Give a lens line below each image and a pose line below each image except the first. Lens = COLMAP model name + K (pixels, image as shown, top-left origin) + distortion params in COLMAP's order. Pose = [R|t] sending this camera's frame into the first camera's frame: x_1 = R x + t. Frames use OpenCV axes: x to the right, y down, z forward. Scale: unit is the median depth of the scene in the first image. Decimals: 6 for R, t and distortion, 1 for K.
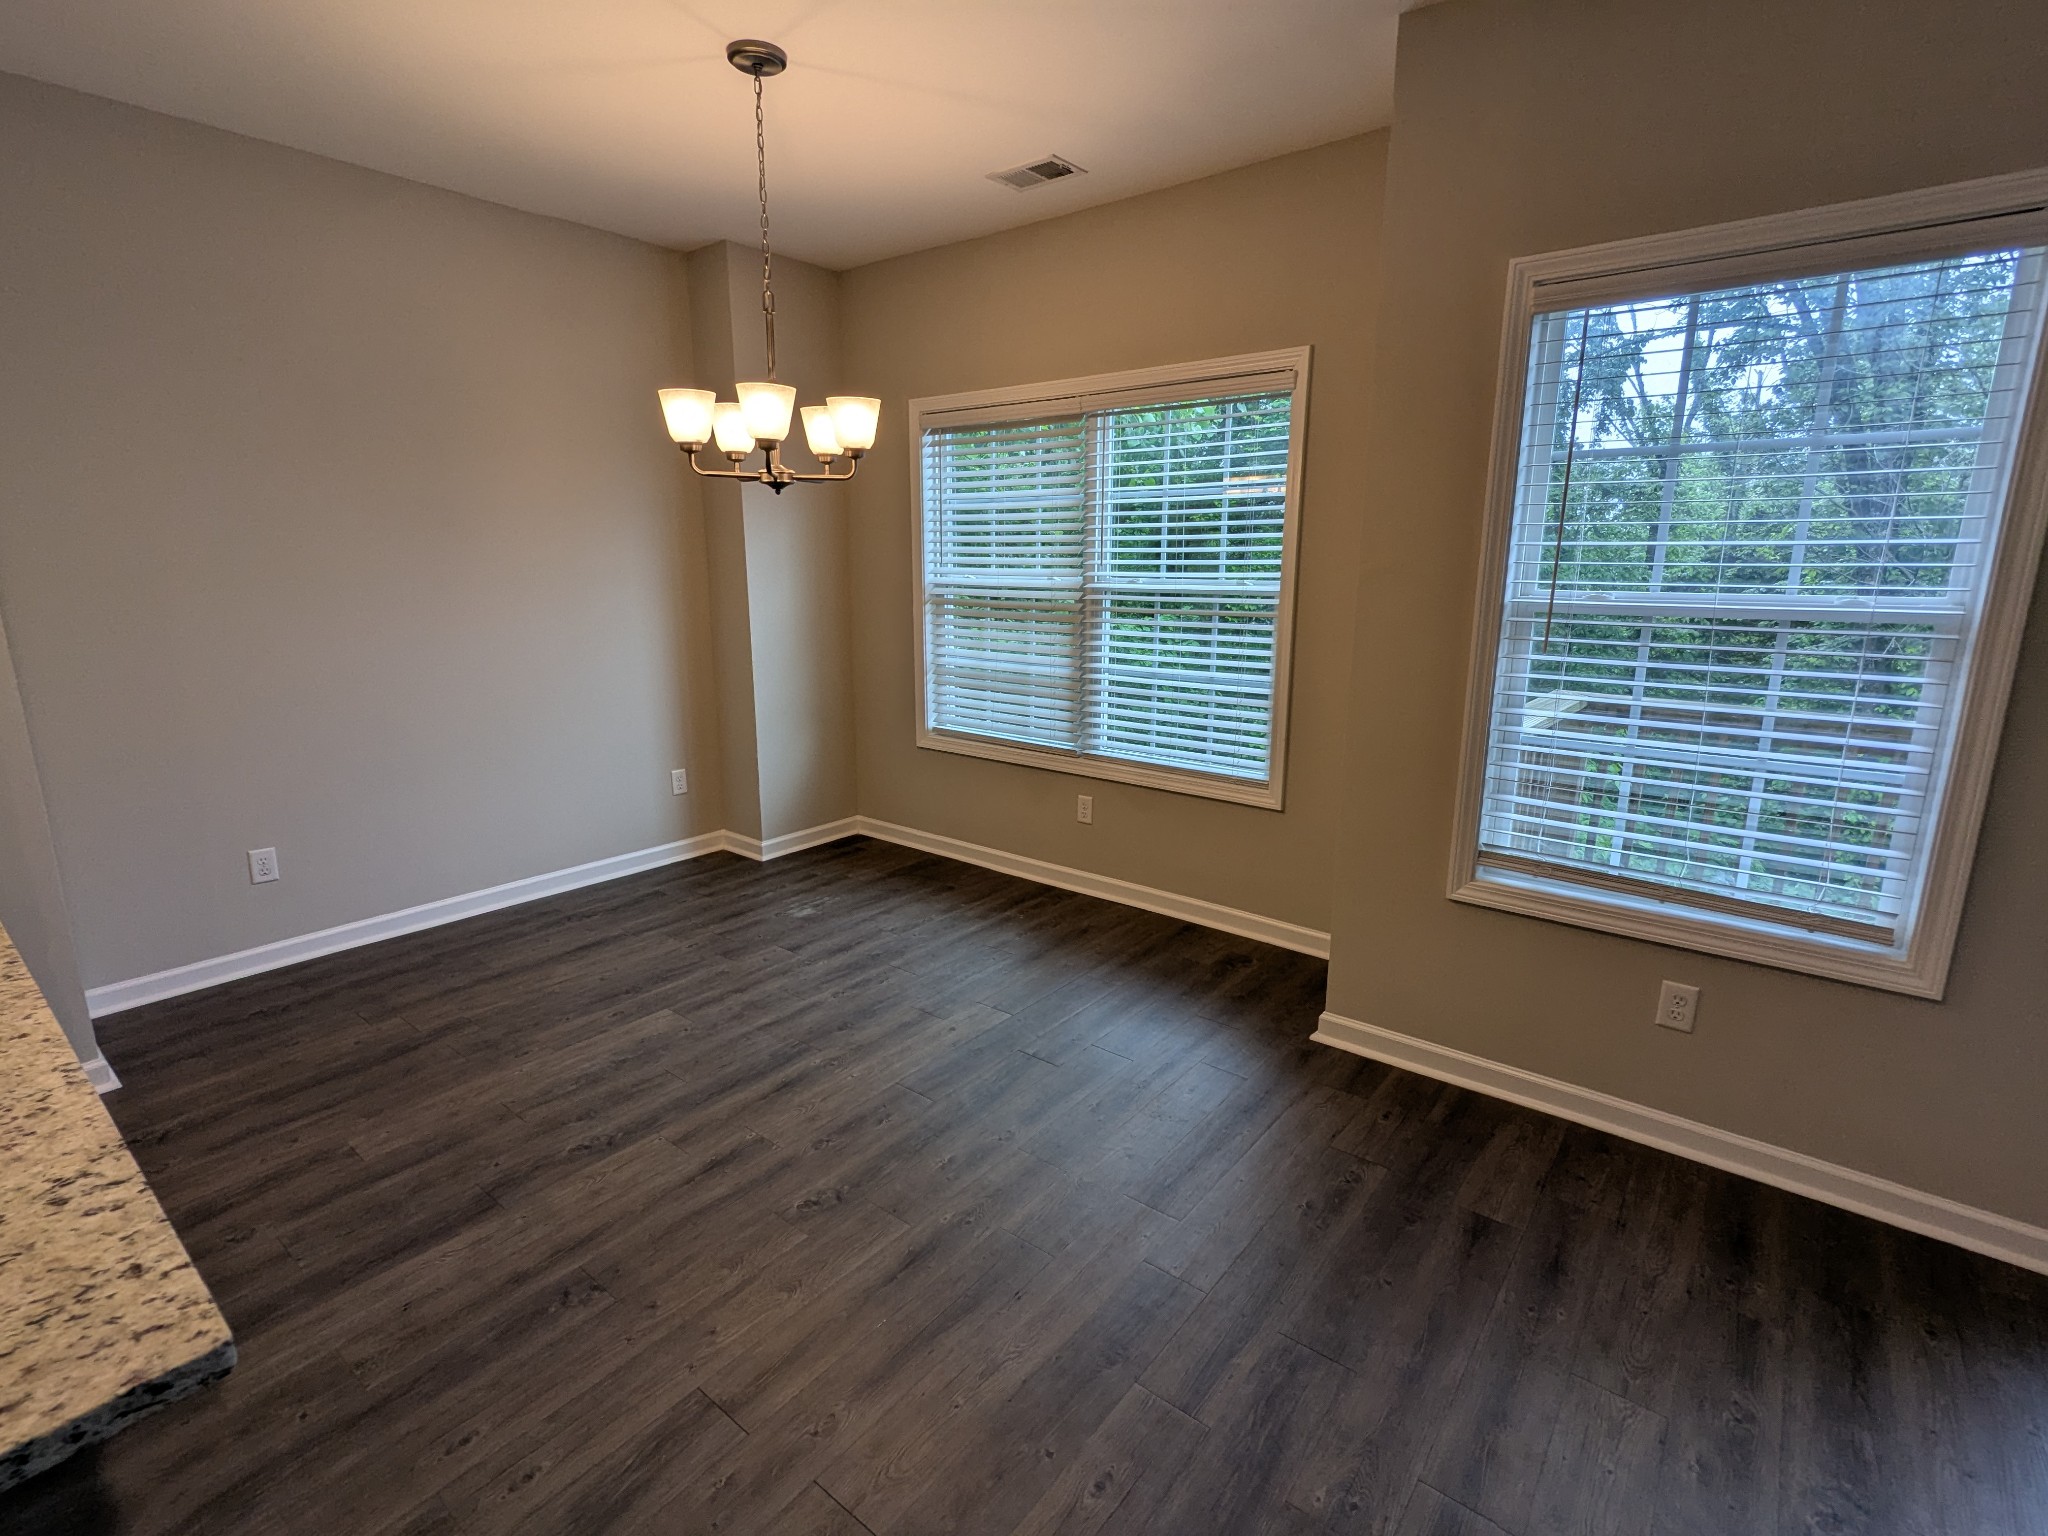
lens RADIAL K [[972.5, 0, 1024.0], [0, 972.5, 768.0], [0, 0, 1]] dist [0.001210, -0.000031]
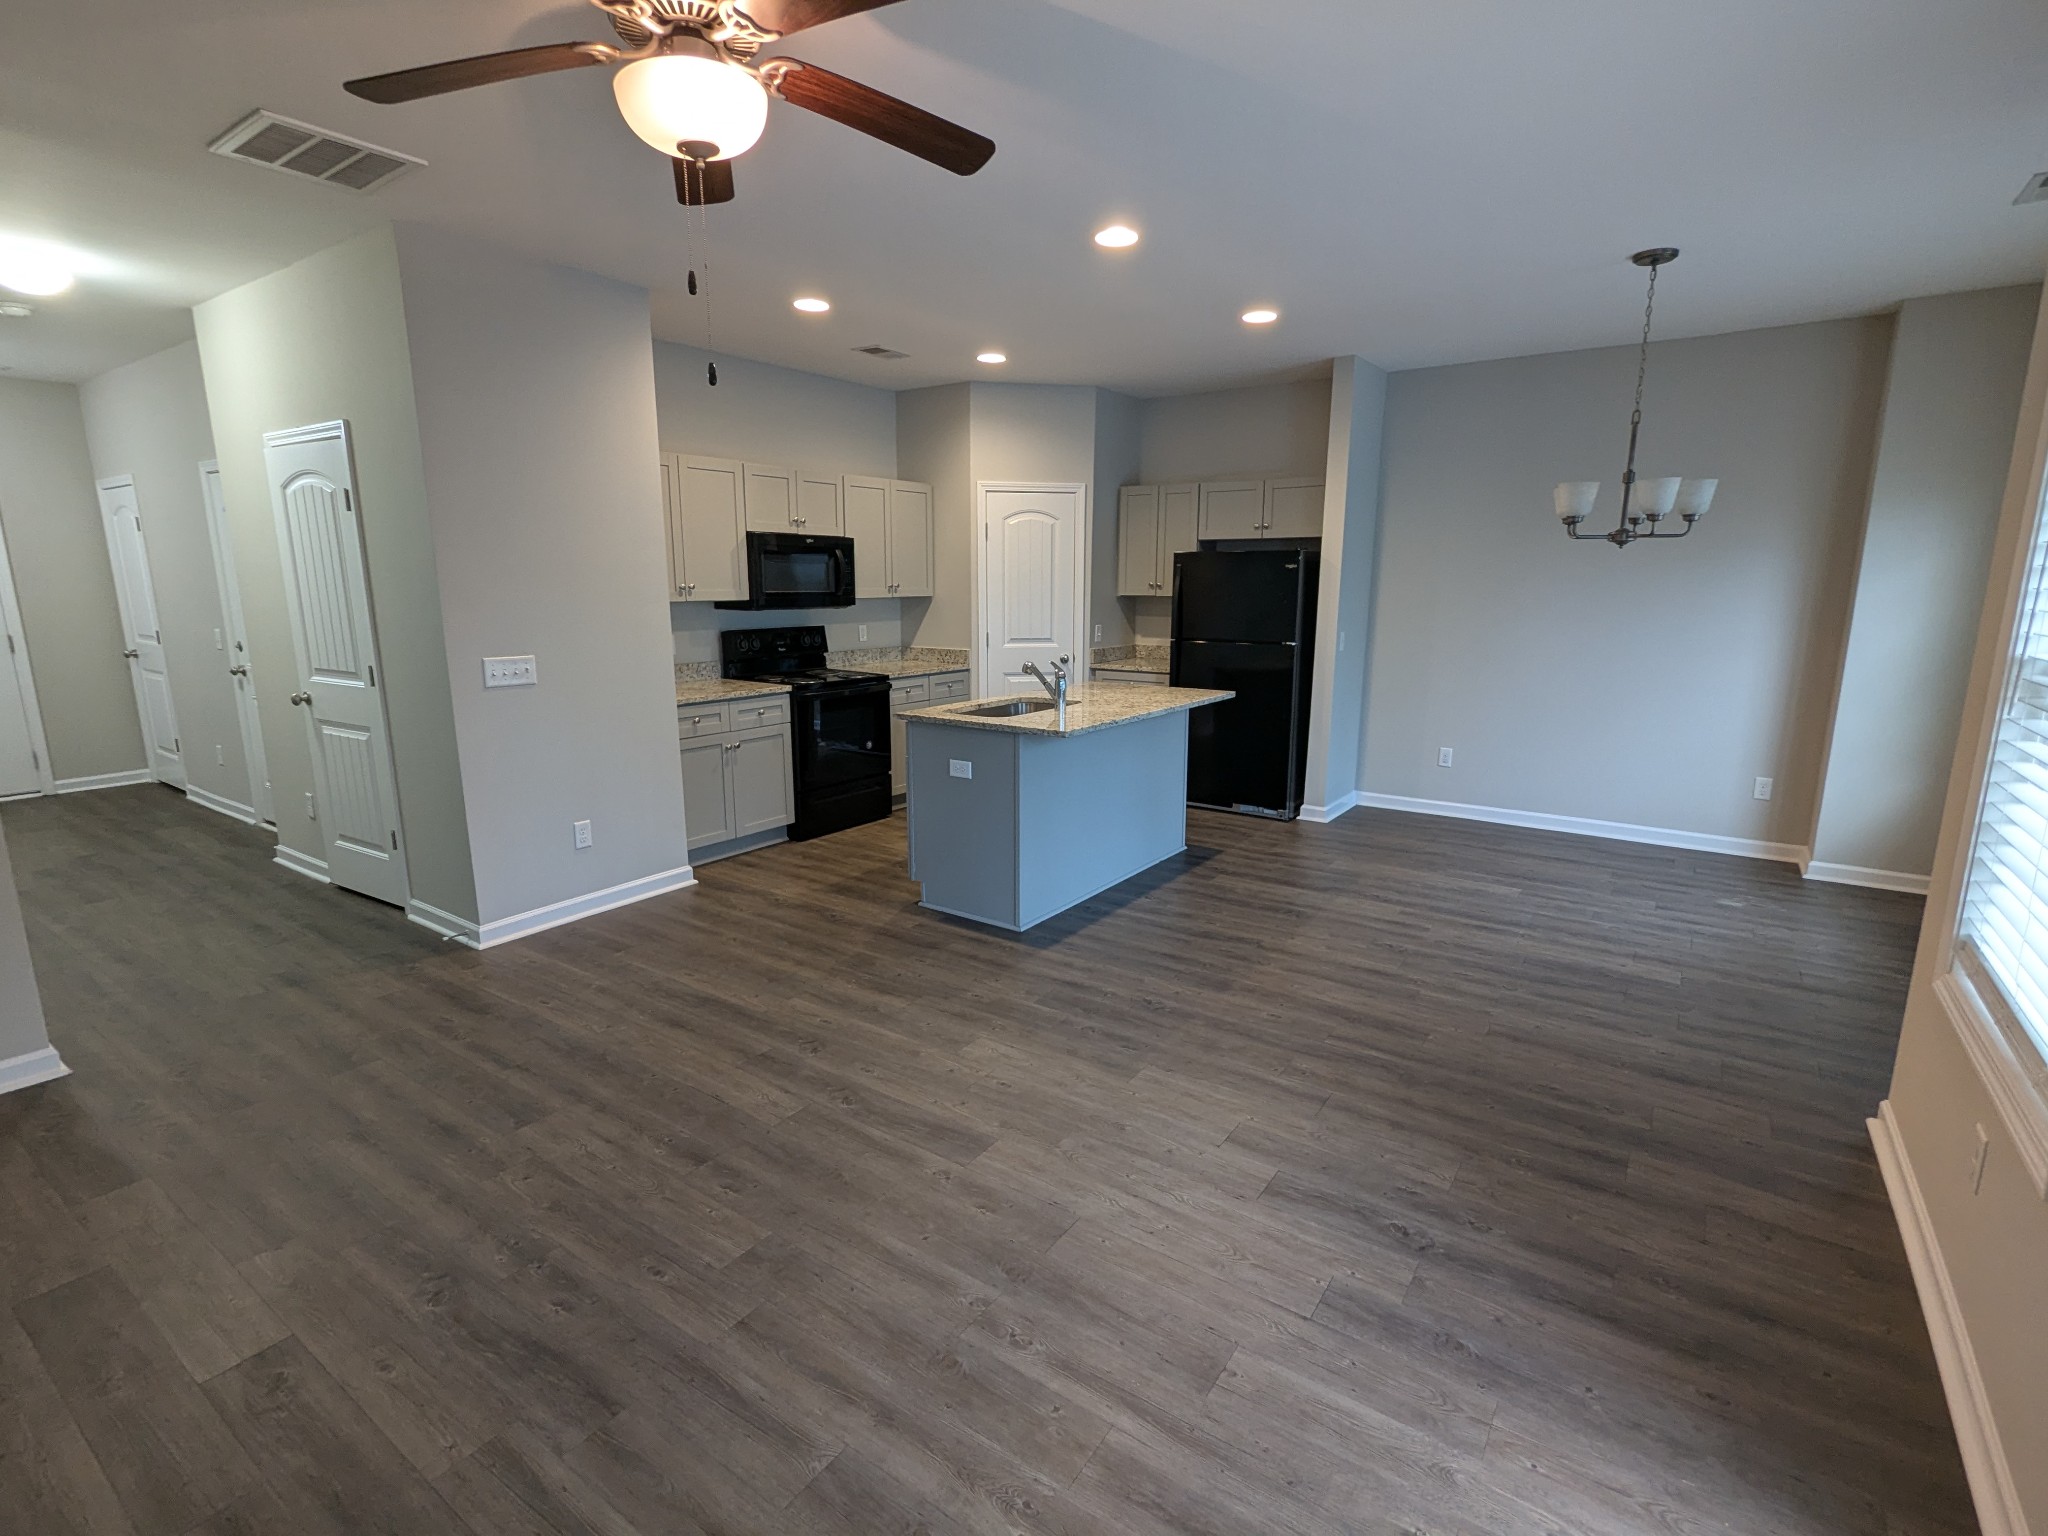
lens RADIAL K [[968.5, 0, 1024.0], [0, 968.5, 768.0], [0, 0, 1]] dist [0.001423, -0.000318]
pose [[0.064662, 0.194259, -0.978817, 1.153647], [-0.219359, 0.959645, 0.175963, -0.030976], [0.973499, 0.203334, 0.104665, 0.063504]]
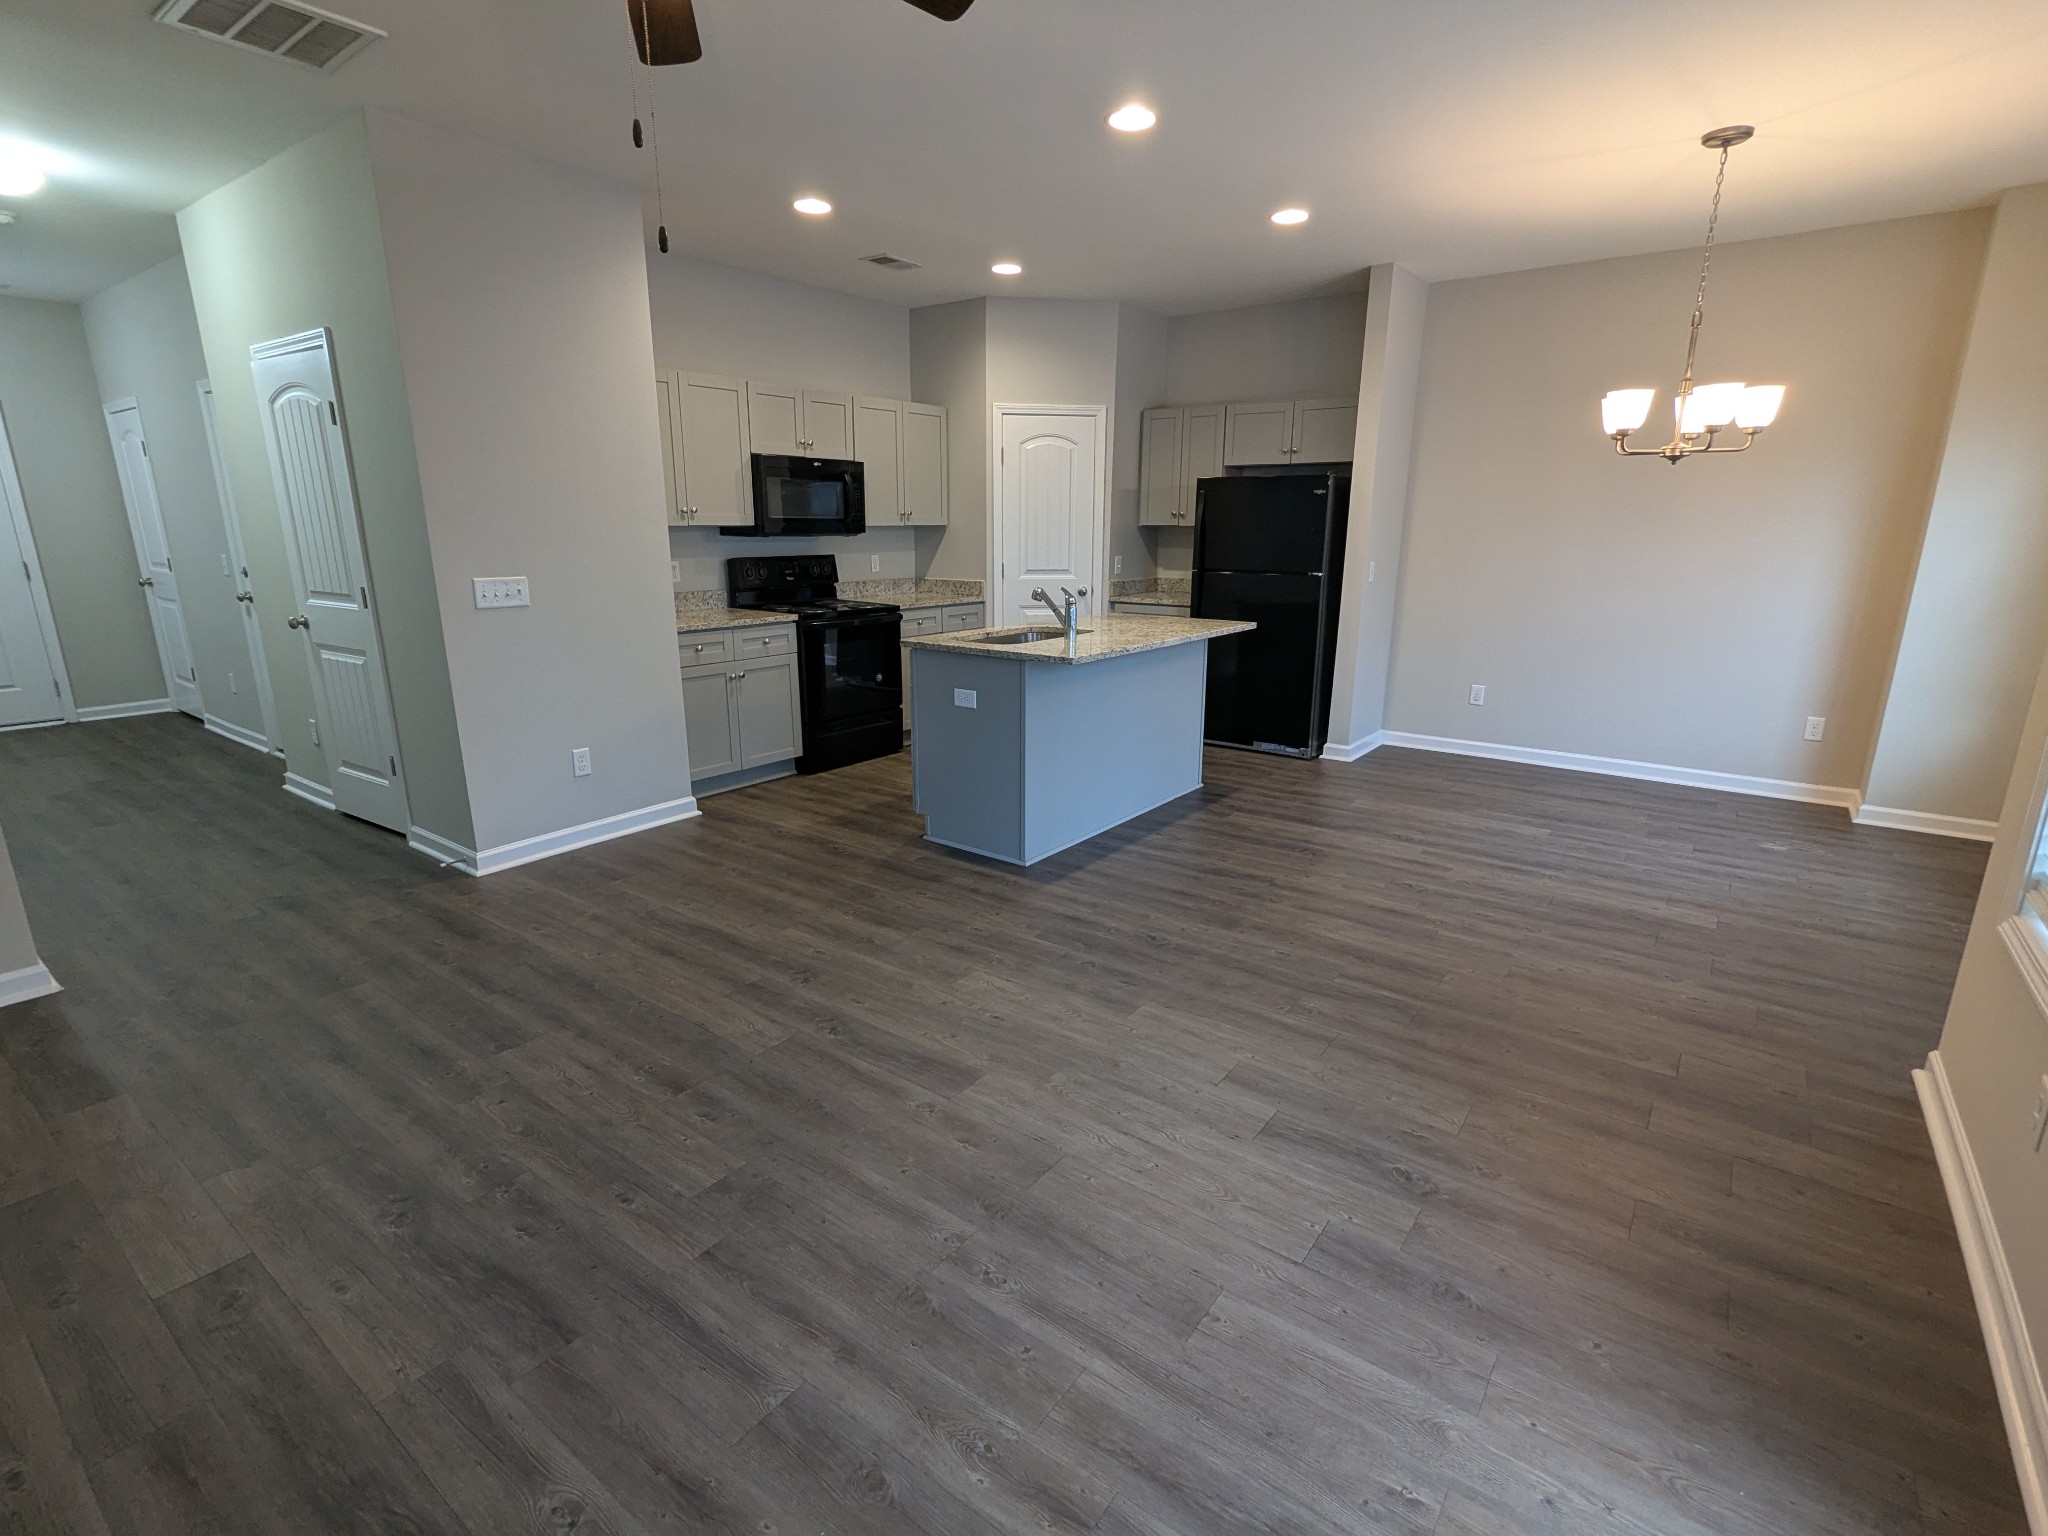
lens RADIAL K [[968.5, 0, 1024.0], [0, 968.5, 768.0], [0, 0, 1]] dist [0.001423, -0.000318]
pose [[0.033246, 0.248989, -0.967936, 1.108567], [-0.222064, 0.946104, 0.235745, -0.005449], [0.974465, 0.207106, 0.086745, 0.107424]]
